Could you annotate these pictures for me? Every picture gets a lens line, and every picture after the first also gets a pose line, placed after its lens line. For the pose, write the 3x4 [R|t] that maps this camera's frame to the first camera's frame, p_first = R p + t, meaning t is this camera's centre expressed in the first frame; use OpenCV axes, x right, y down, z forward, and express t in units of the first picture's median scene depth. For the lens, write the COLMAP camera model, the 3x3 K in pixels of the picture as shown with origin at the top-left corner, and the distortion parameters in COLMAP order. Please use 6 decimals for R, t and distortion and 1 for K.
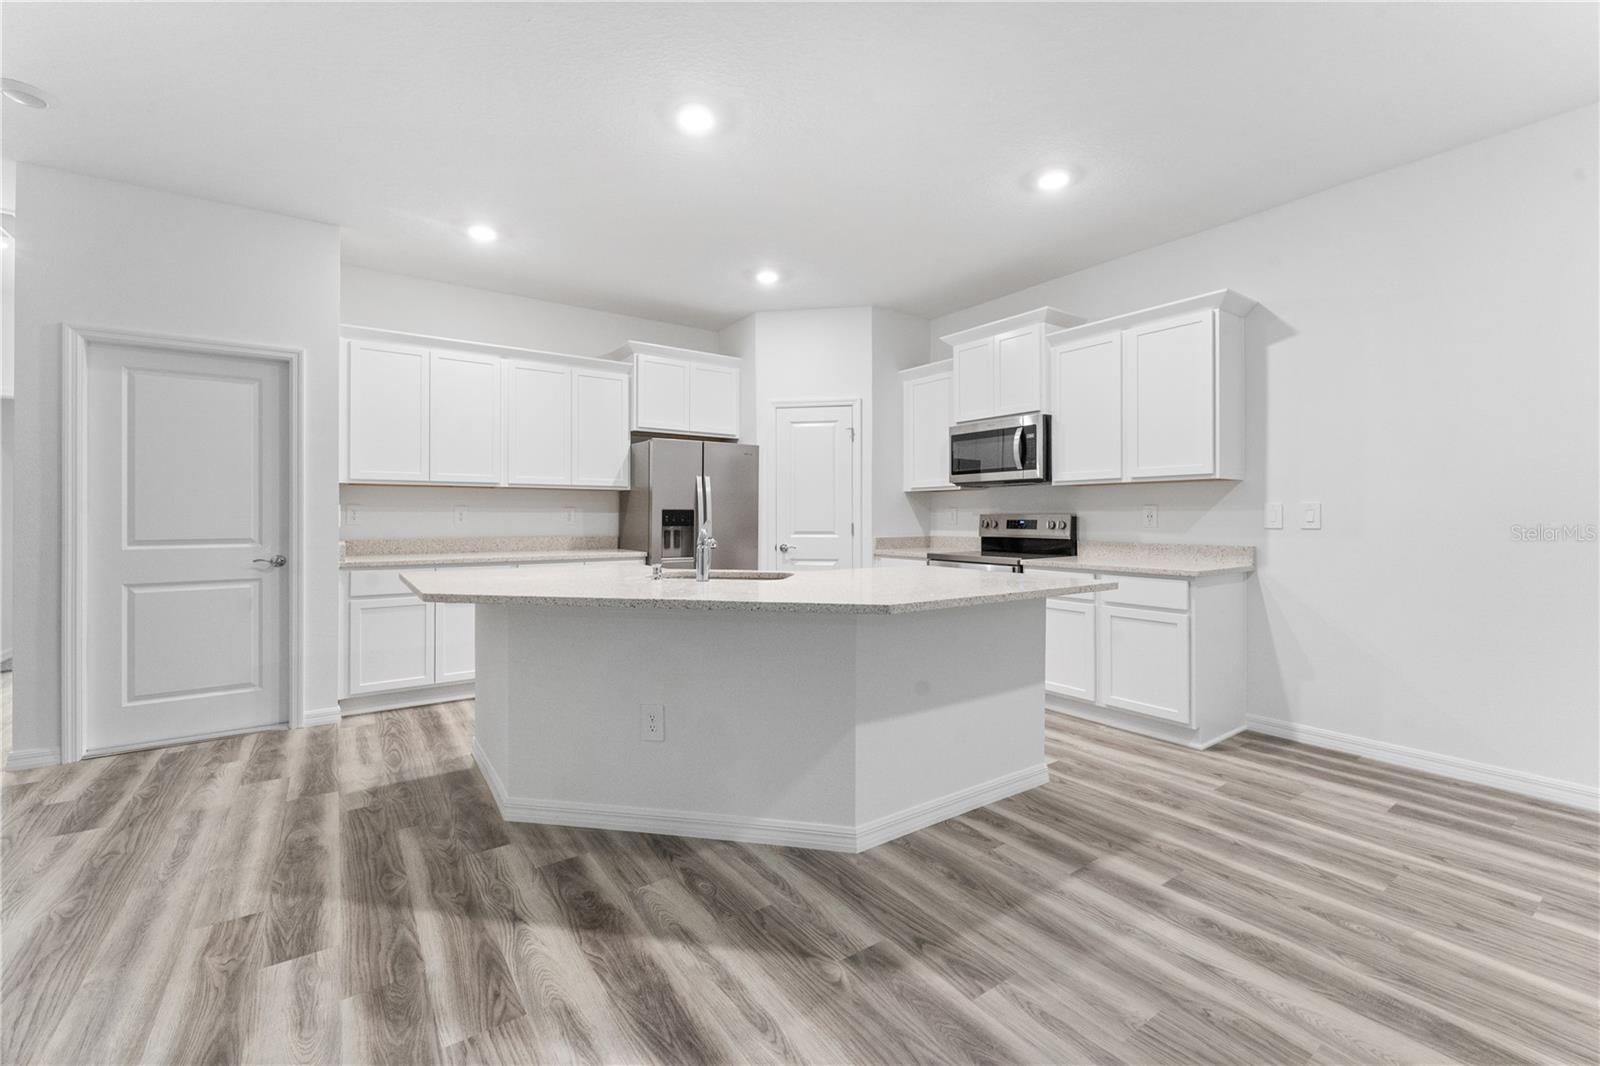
lens RADIAL K [[659.5, 0, 797.3], [0, 659.5, 514.8], [0, 0, 1]] dist [-0.000545, -0.000448]
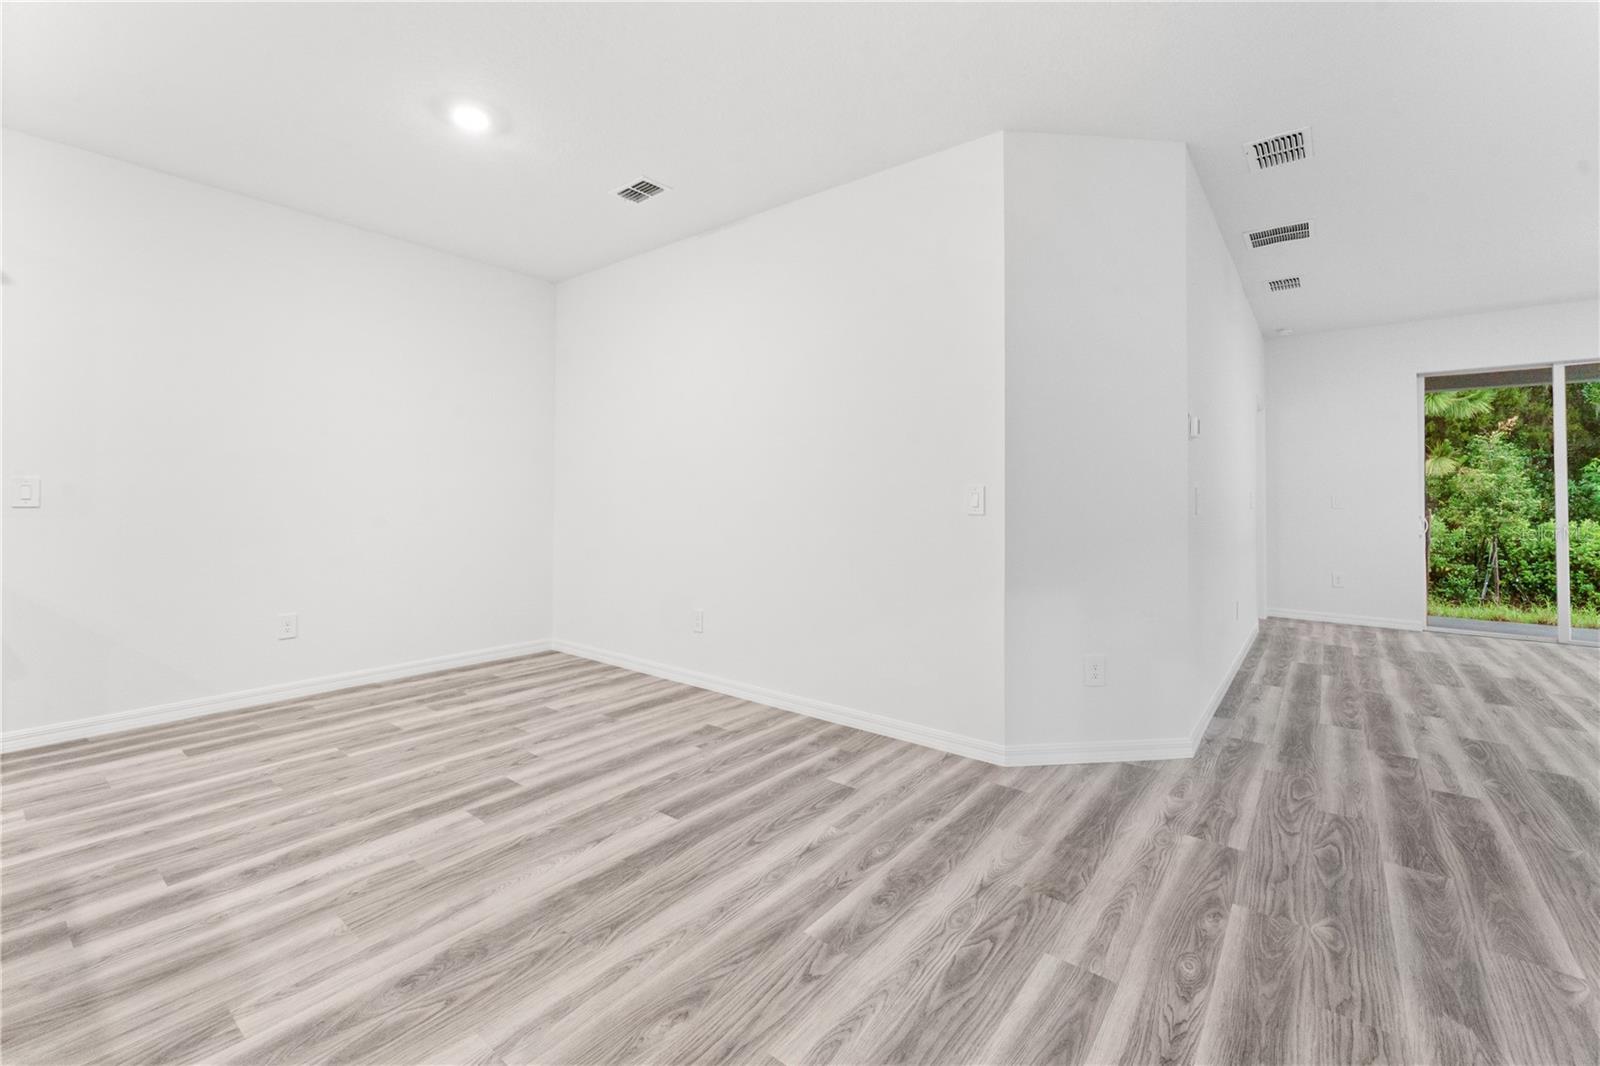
lens RADIAL K [[672.6, 0, 793.8], [0, 672.6, 501.7], [0, 0, 1]] dist [-0.000473, -0.000314]
pose [[-0.282865, -0.006698, 0.959136, -0.361231], [-0.008292, 0.999955, 0.004537, 0.001282], [-0.959124, -0.006670, -0.282908, 0.246328]]
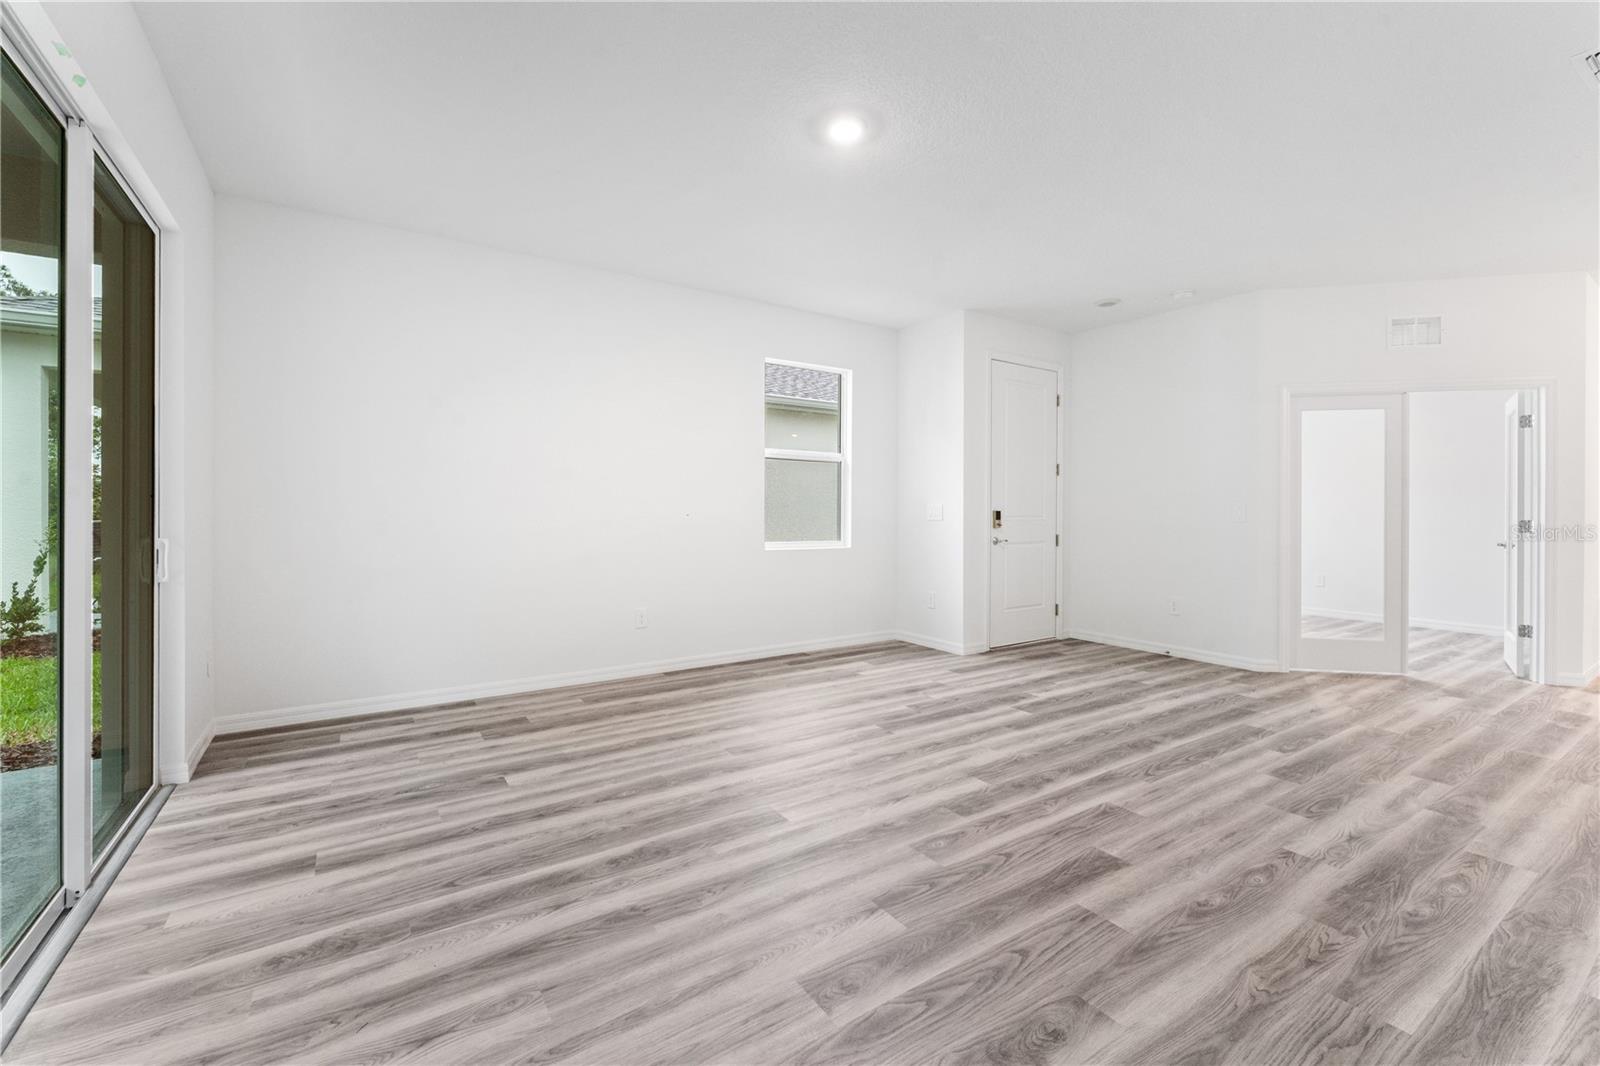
lens RADIAL K [[672.6, 0, 793.8], [0, 672.6, 501.7], [0, 0, 1]] dist [-0.000473, -0.000314]
pose [[-0.027937, -0.013931, -0.999513, 0.976079], [-0.000864, 0.999903, -0.013912, -0.001871], [0.999609, 0.000475, -0.027947, -1.408378]]
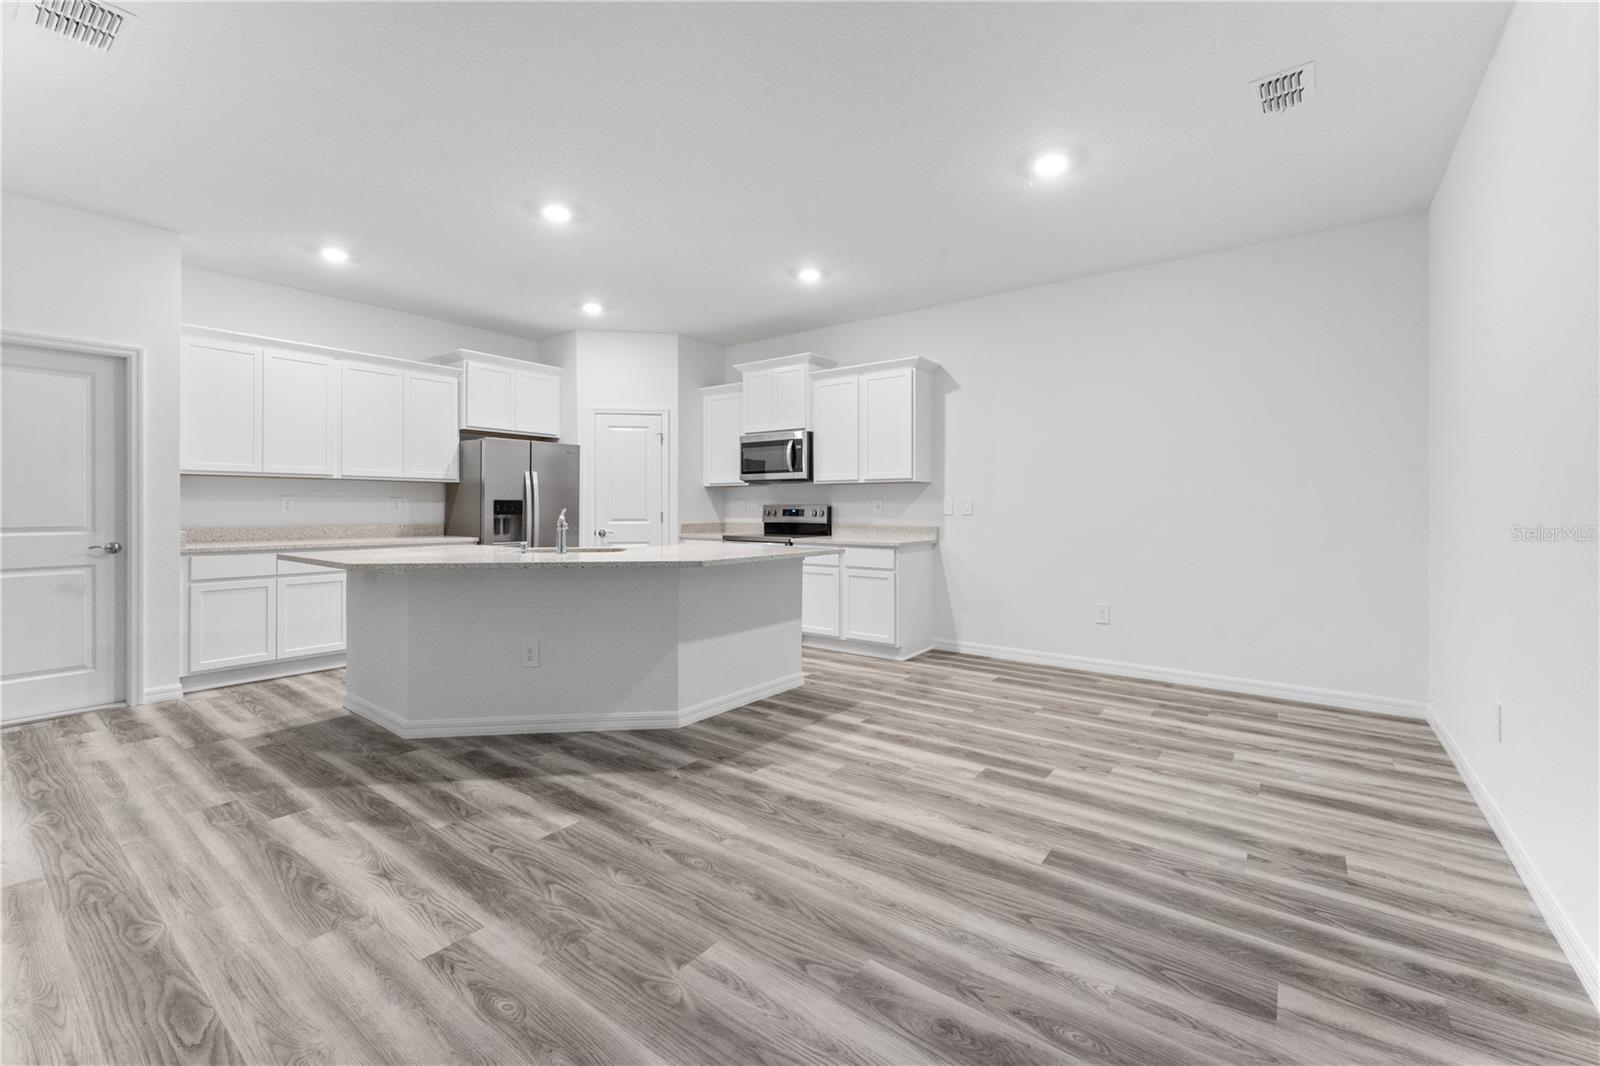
lens RADIAL K [[662.5, 0, 796.3], [0, 662.5, 506.9], [0, 0, 1]] dist [-0.000021, -0.000407]
pose [[0.952151, 0.001547, 0.305624, -0.077006], [-0.002312, 0.999995, 0.002141, 0.000129], [-0.305619, -0.002745, 0.952150, -0.343771]]
